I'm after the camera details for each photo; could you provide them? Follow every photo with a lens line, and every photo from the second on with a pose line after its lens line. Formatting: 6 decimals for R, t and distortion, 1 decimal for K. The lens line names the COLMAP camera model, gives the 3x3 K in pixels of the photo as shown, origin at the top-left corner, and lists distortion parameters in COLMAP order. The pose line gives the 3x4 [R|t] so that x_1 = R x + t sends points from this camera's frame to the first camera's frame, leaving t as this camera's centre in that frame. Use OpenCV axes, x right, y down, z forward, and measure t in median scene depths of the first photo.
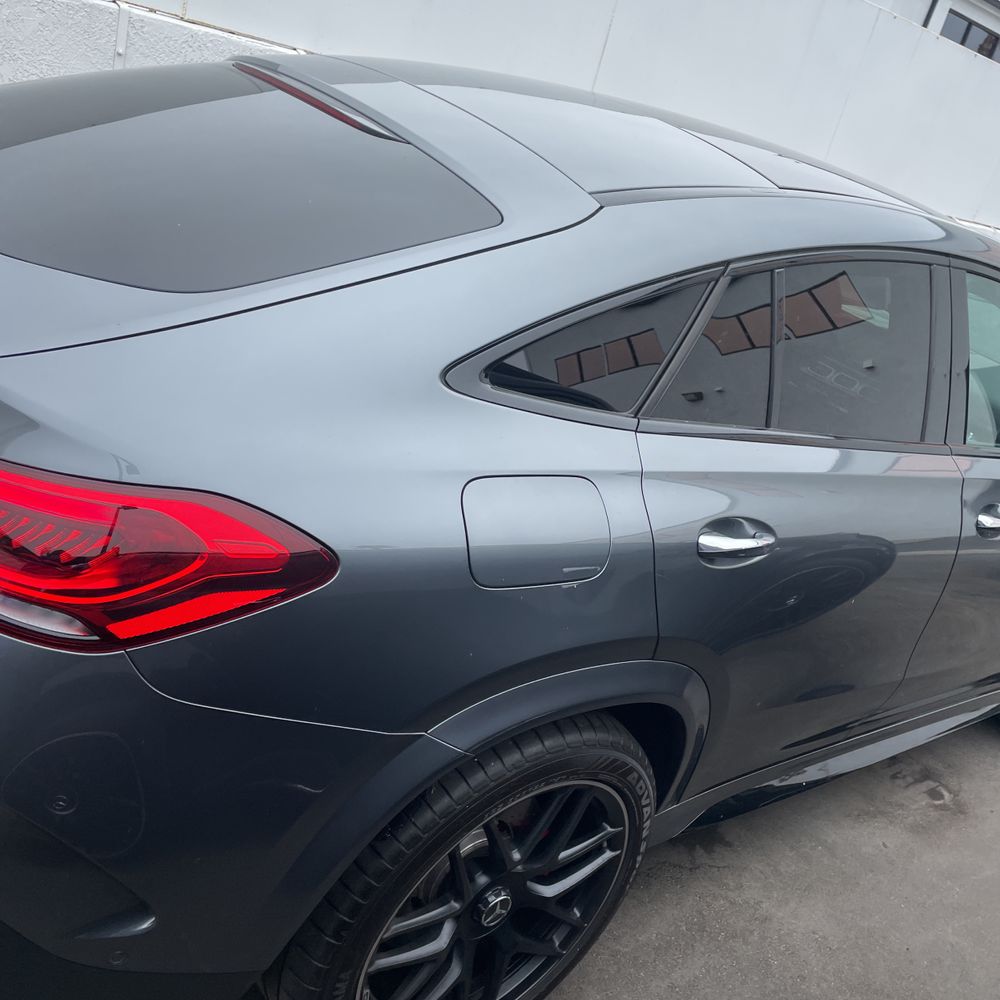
lens RADIAL K [[998.0, 0, 507.7], [0, 998.0, 482.9], [0, 0, 1]] dist [0.086524, -0.113160]
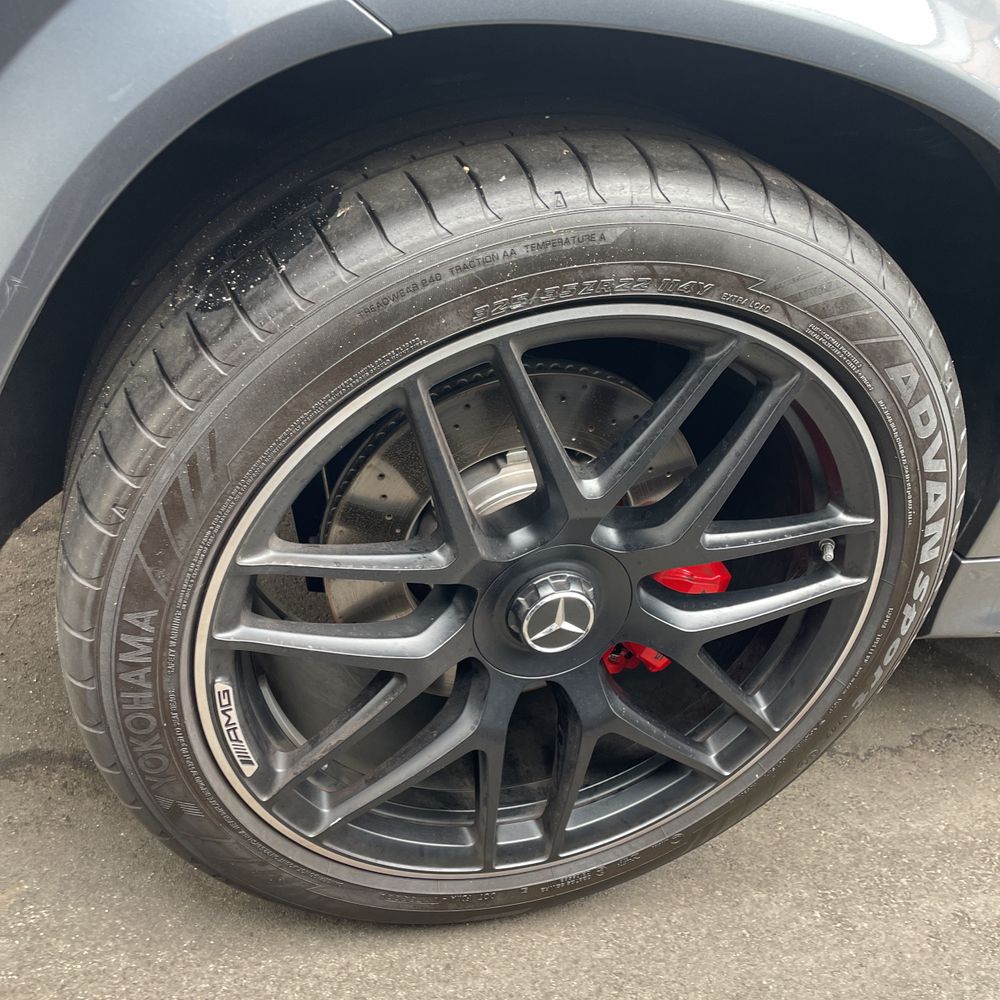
lens RADIAL K [[998.0, 0, 507.7], [0, 998.0, 482.9], [0, 0, 1]] dist [0.086524, -0.113160]
pose [[0.934810, 0.112820, -0.336751, 0.111913], [-0.095213, 0.993104, 0.068407, 0.311789], [0.342147, -0.031885, 0.939105, 0.522702]]
